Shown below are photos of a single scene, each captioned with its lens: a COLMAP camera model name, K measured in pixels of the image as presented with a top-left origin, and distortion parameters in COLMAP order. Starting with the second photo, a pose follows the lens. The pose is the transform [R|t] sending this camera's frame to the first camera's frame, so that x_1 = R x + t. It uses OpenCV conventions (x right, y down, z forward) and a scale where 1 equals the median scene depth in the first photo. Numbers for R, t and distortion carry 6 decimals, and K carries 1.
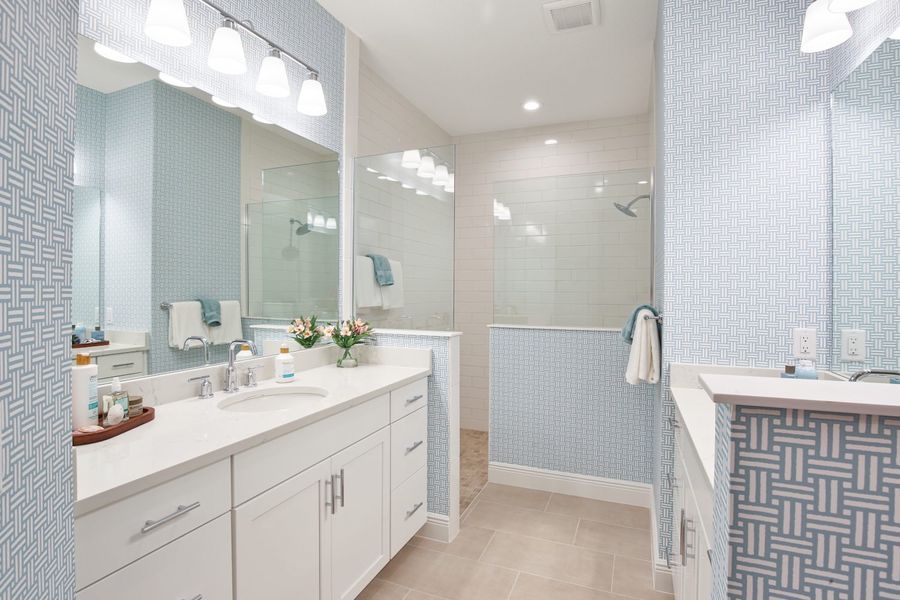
lens RADIAL K [[436.6, 0, 451.9], [0, 436.6, 296.3], [0, 0, 1]] dist [-0.022646, 0.000412]
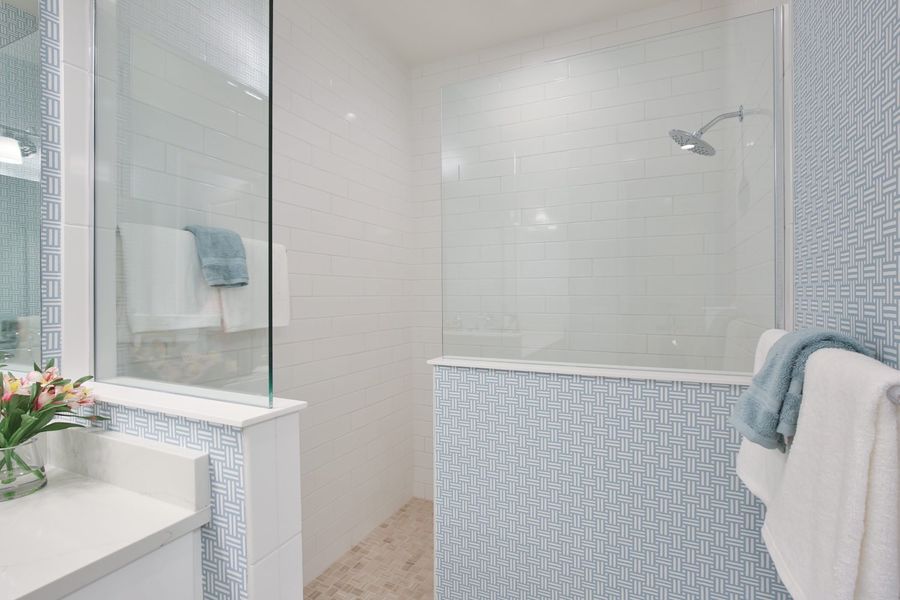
lens RADIAL K [[436.6, 0, 451.9], [0, 436.6, 296.3], [0, 0, 1]] dist [-0.022646, 0.000412]
pose [[0.998895, -0.010038, -0.045915, 0.172952], [0.009615, 0.999910, -0.009409, -0.006689], [0.046005, 0.008957, 0.998901, 0.631874]]
